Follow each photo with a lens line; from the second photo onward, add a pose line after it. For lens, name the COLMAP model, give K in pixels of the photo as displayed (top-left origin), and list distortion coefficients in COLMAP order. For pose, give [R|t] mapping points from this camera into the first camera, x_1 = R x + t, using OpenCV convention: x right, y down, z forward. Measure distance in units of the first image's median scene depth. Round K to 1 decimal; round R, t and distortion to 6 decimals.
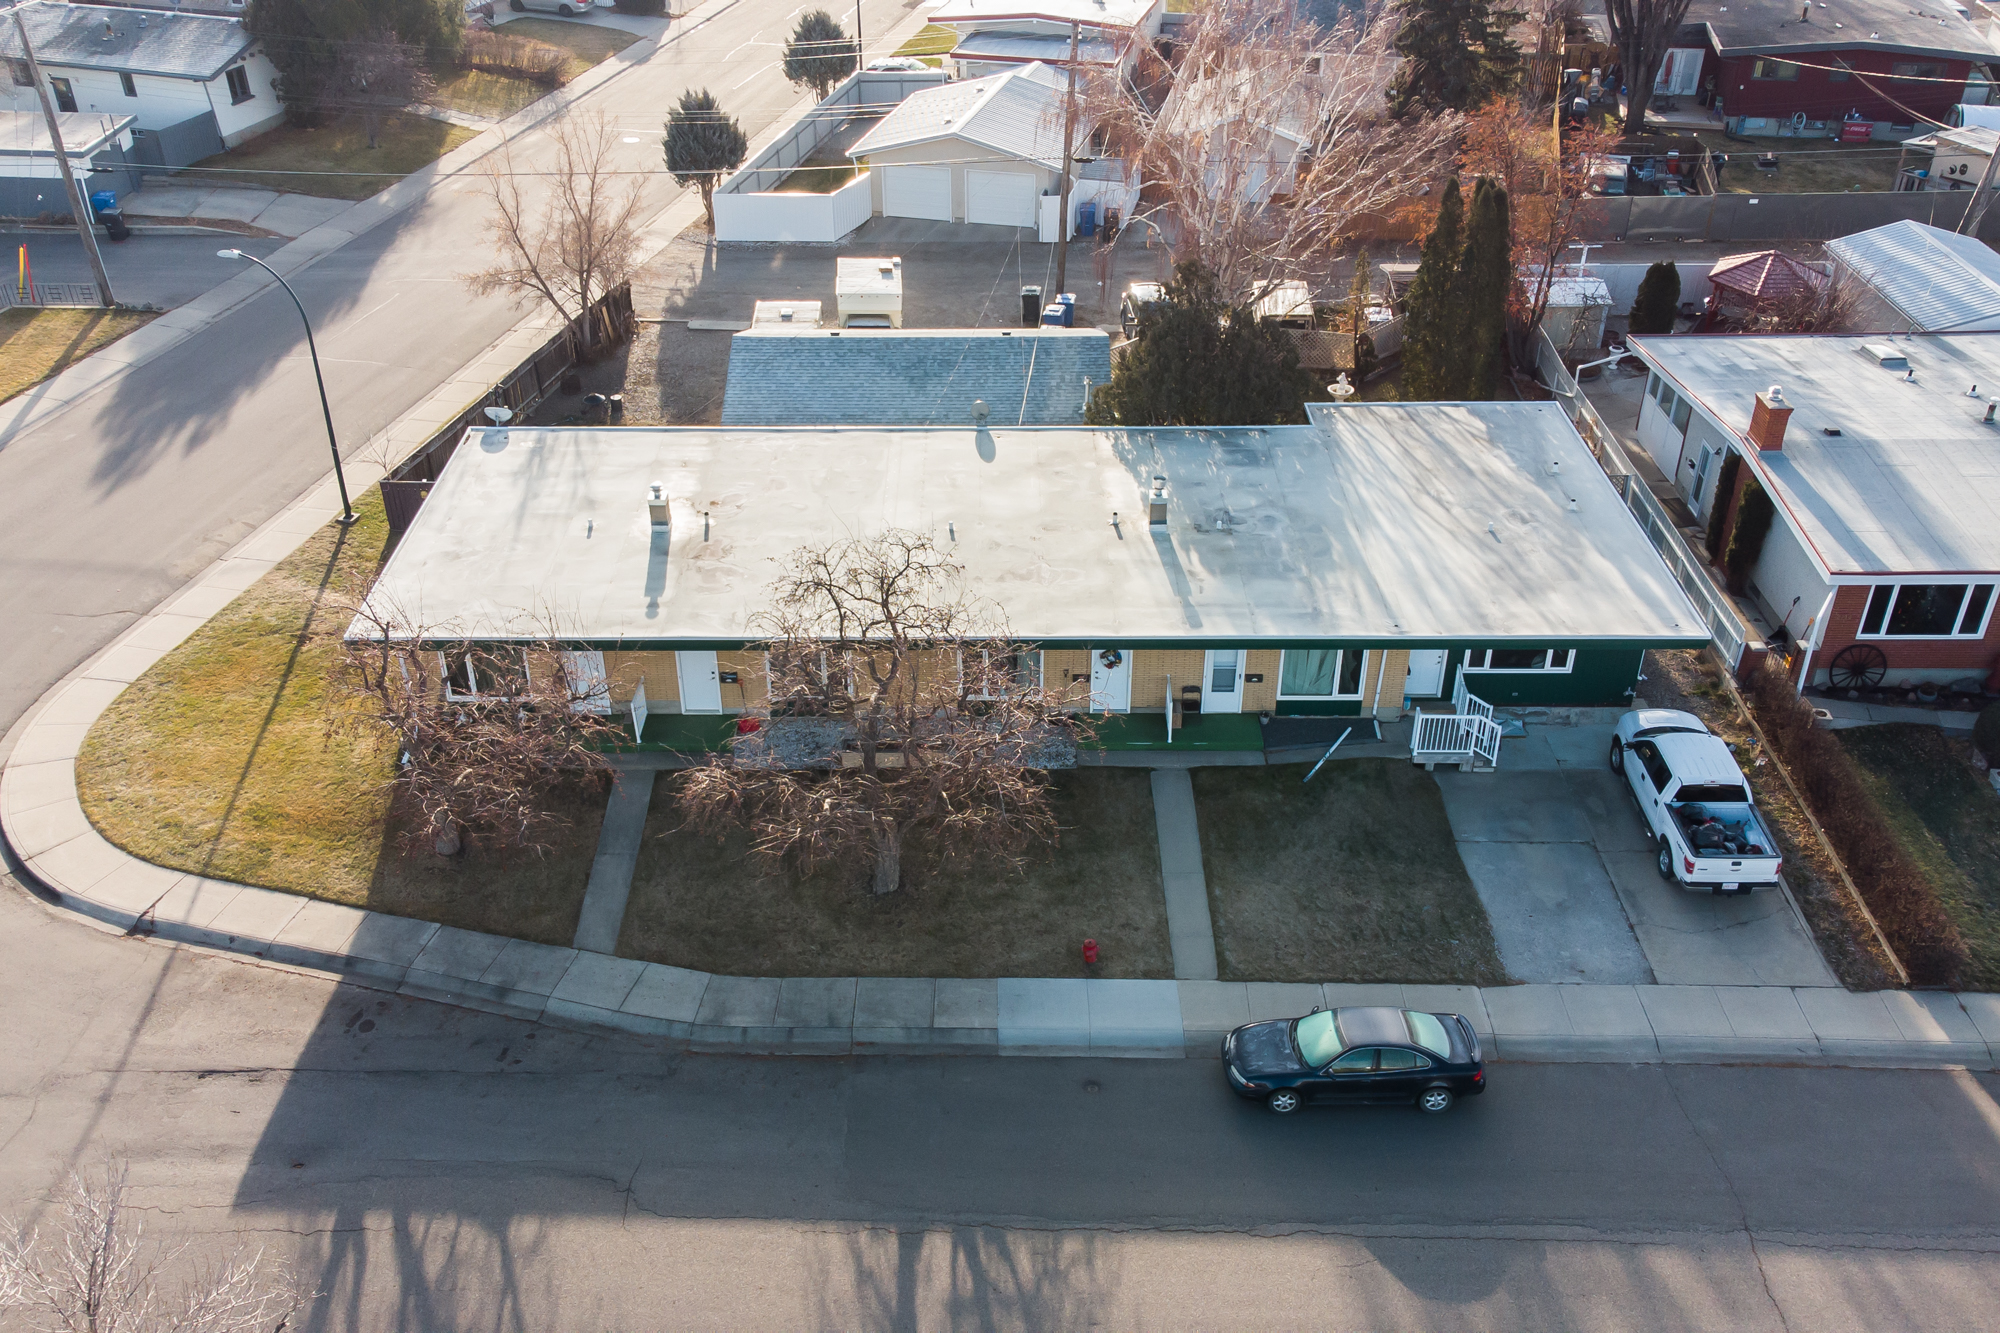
lens RADIAL K [[1769.5, 0, 990.9], [0, 1769.5, 660.7], [0, 0, 1]] dist [0.037189, 0.015748]
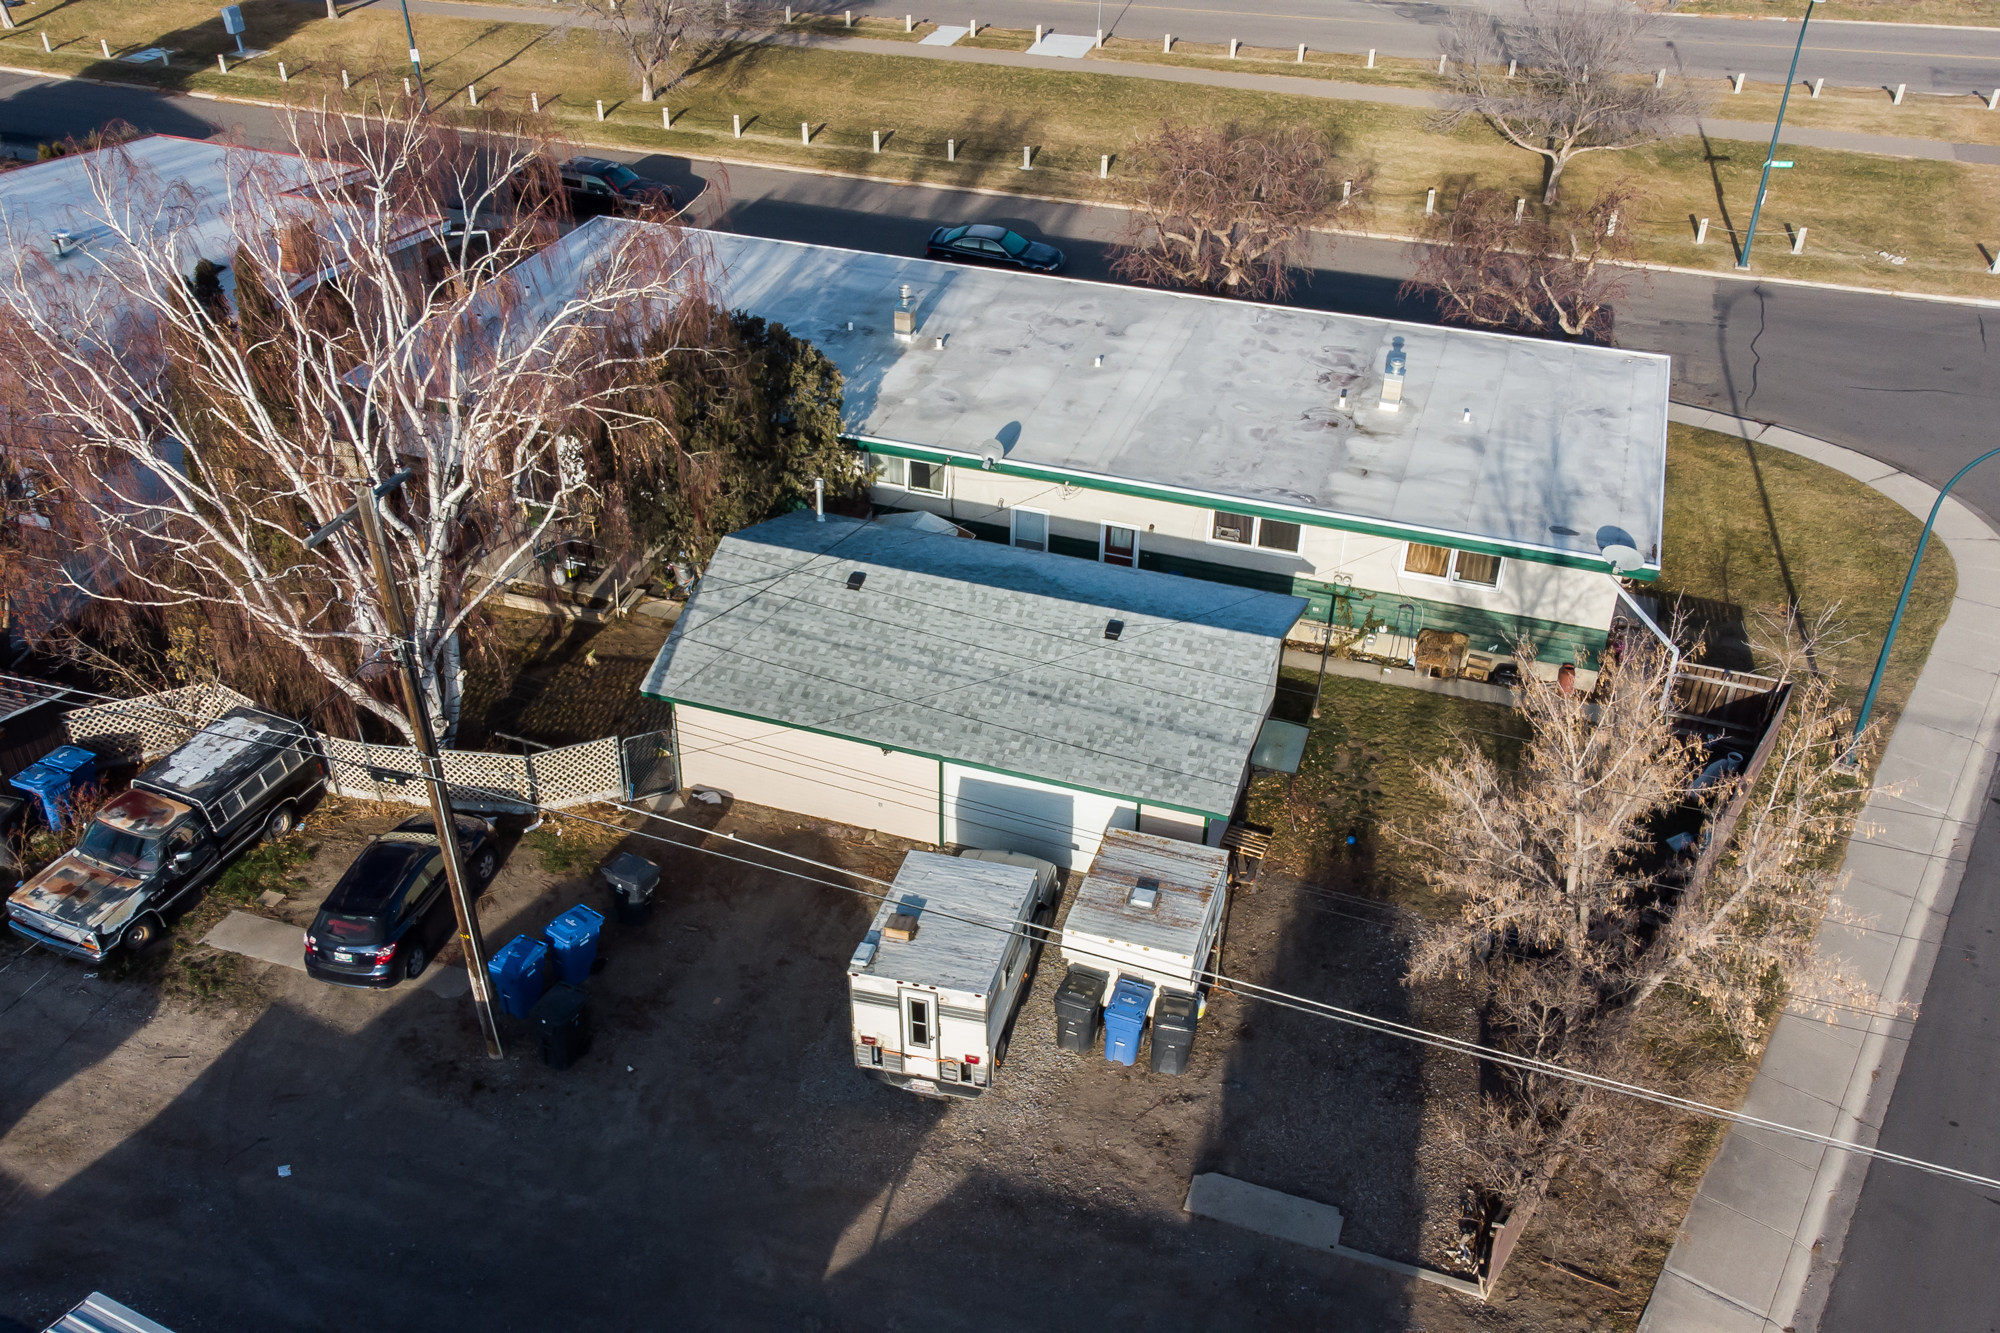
lens RADIAL K [[1769.5, 0, 983.8], [0, 1769.5, 676.2], [0, 0, 1]] dist [0.037189, 0.015748]
pose [[-0.945888, -0.183489, 0.267634, -0.296368], [0.167107, 0.431557, 0.886473, -1.015514], [-0.278157, 0.883227, -0.377542, 1.756813]]
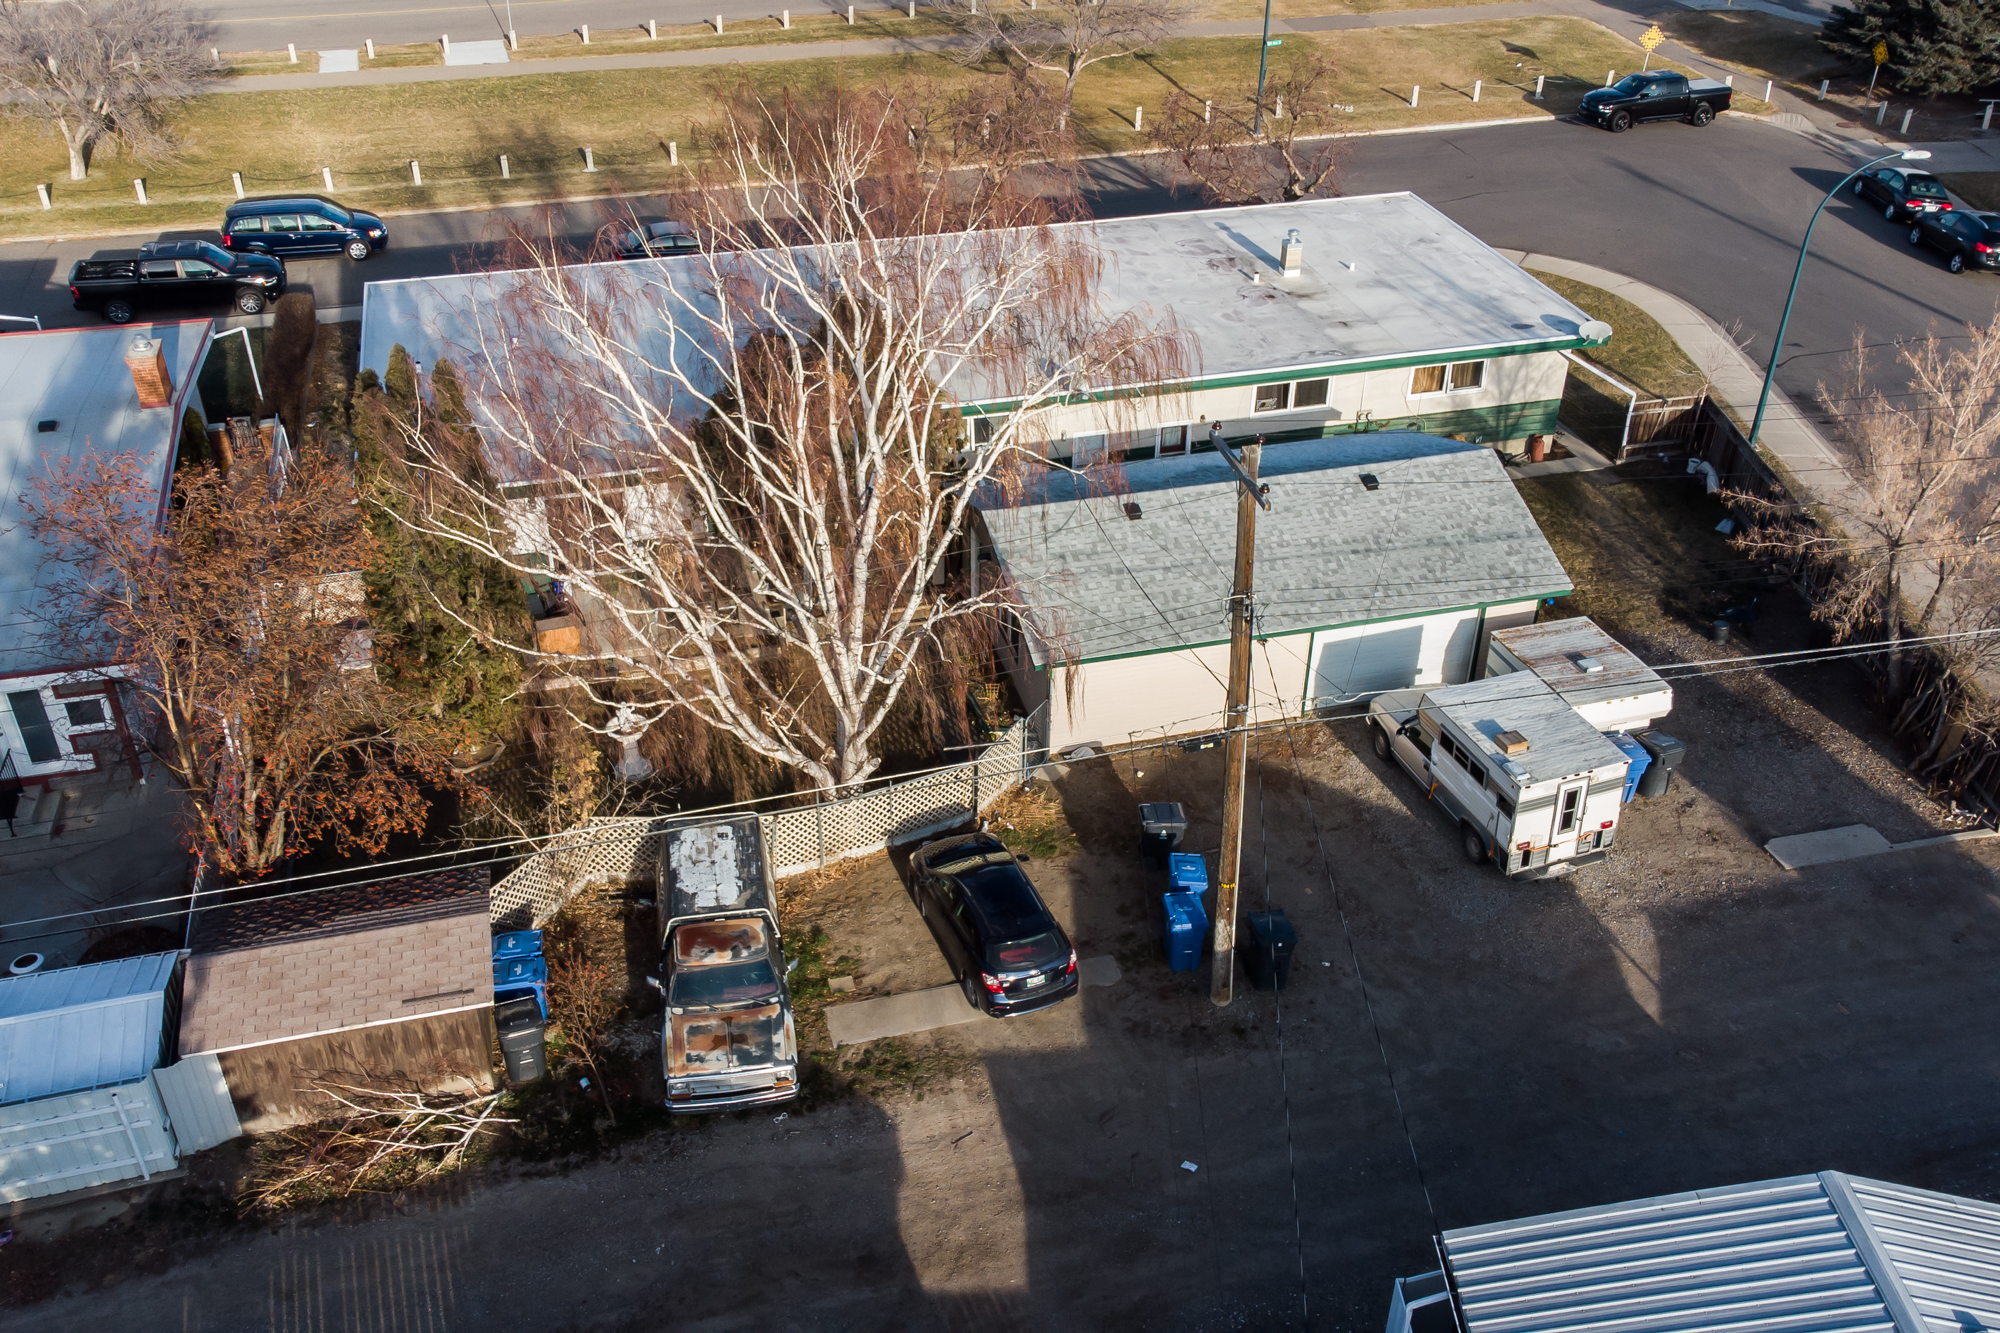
lens RADIAL K [[1769.5, 0, 984.1], [0, 1769.5, 667.6], [0, 0, 1]] dist [0.037189, 0.015748]
pose [[-0.965633, 0.141234, -0.218189, 0.303975], [-0.139683, 0.425943, 0.893902, -1.046934], [0.219185, 0.893659, -0.391577, 1.818791]]
